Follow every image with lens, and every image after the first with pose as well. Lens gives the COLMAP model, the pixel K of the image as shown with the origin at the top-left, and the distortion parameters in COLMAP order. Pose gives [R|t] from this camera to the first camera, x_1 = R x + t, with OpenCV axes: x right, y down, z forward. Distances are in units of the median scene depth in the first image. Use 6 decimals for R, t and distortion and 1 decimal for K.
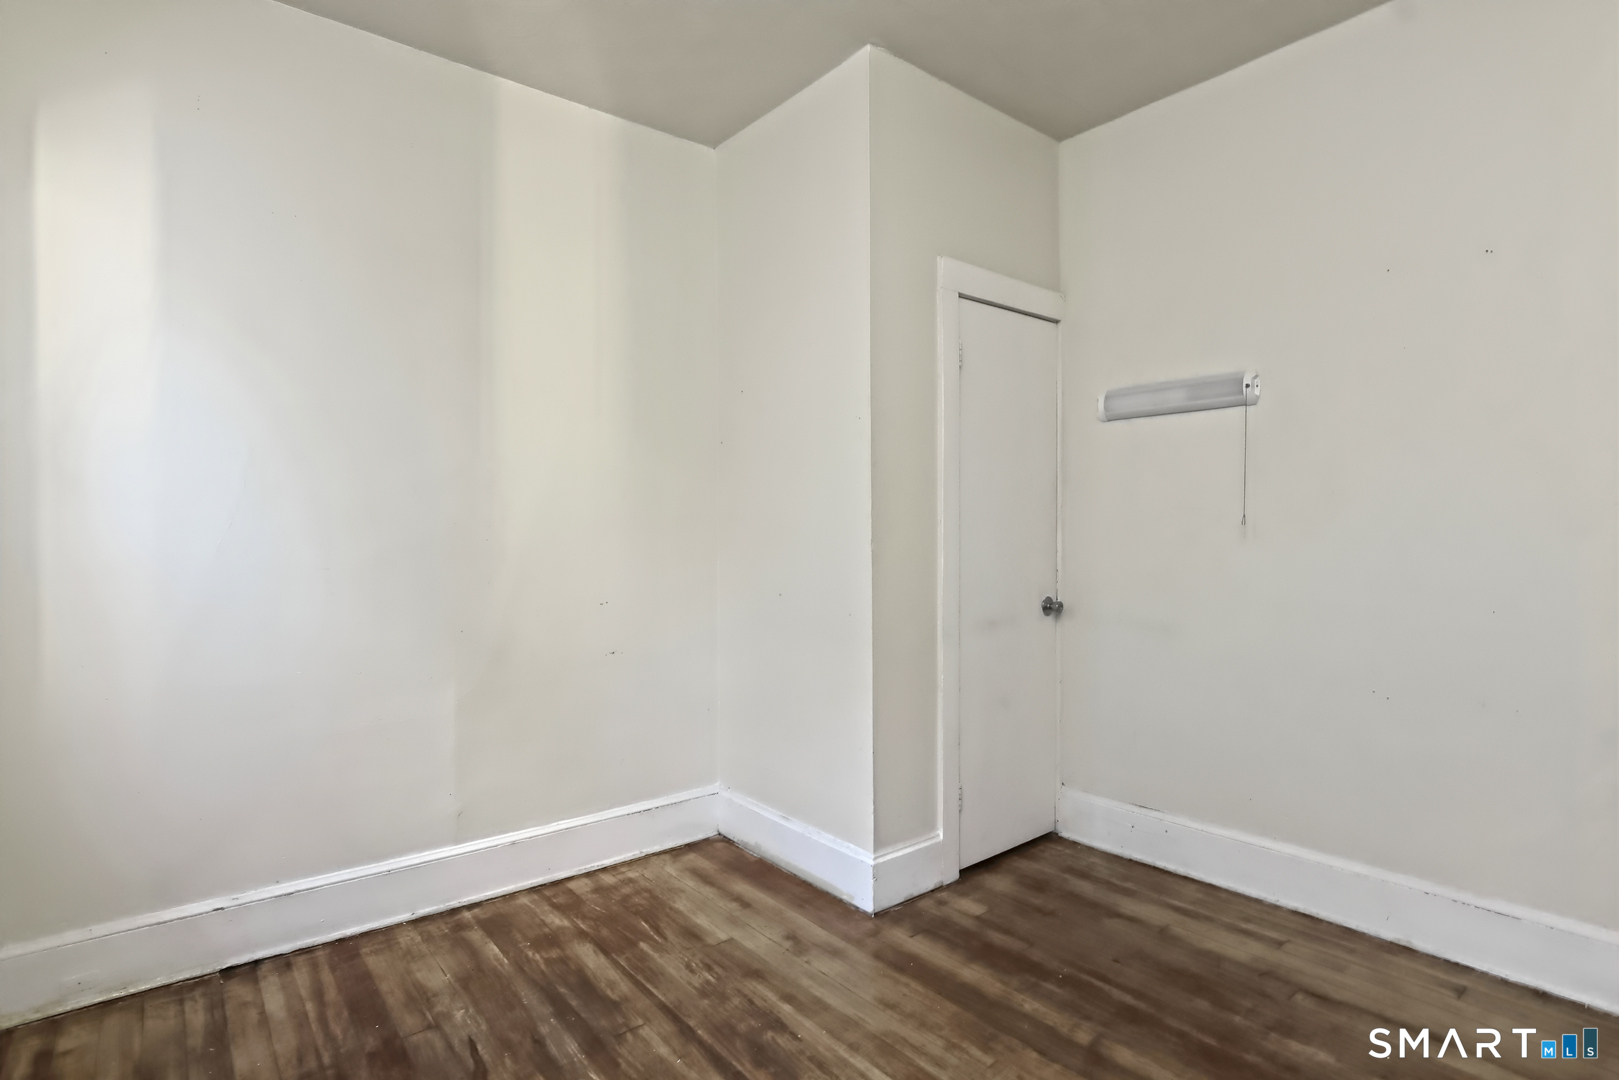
lens RADIAL K [[831.3, 0, 821.3], [0, 831.3, 546.1], [0, 0, 1]] dist [-0.017859, 0.001992]
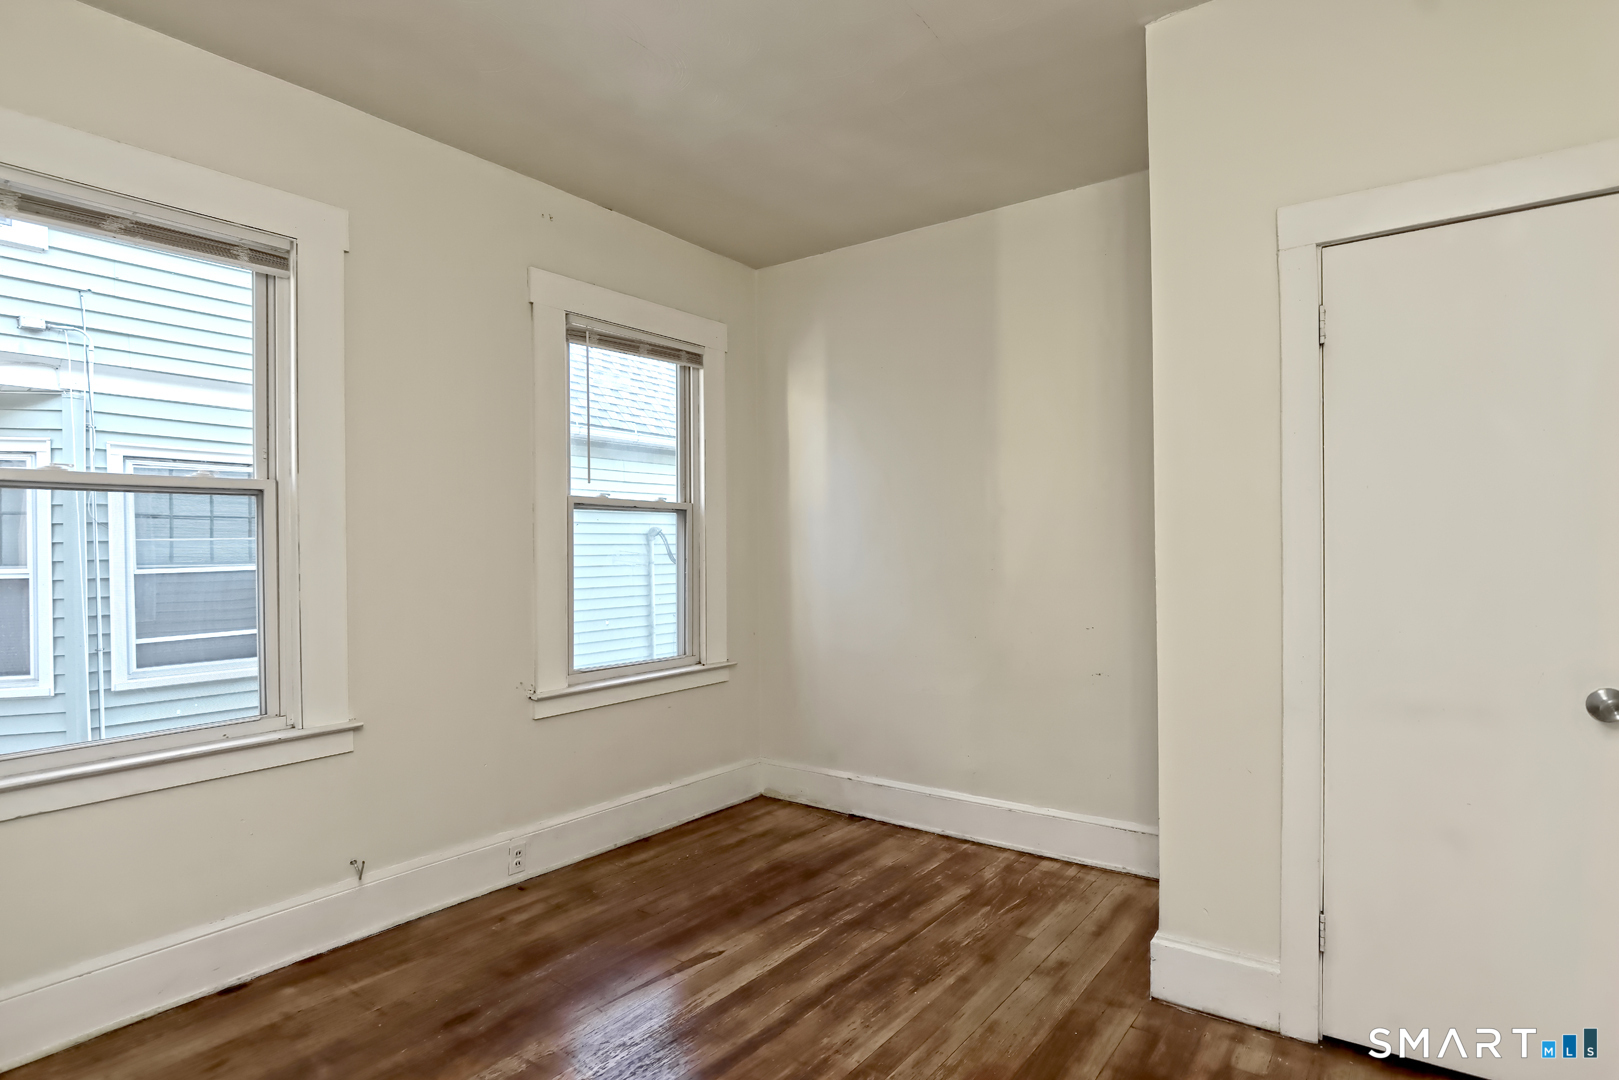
lens RADIAL K [[831.3, 0, 813.8], [0, 831.3, 547.9], [0, 0, 1]] dist [-0.017859, 0.001992]
pose [[0.246169, -0.006520, -0.969205, 0.913224], [-0.008822, 0.999921, -0.008968, -0.029172], [0.969187, 0.010758, 0.246092, 0.466150]]
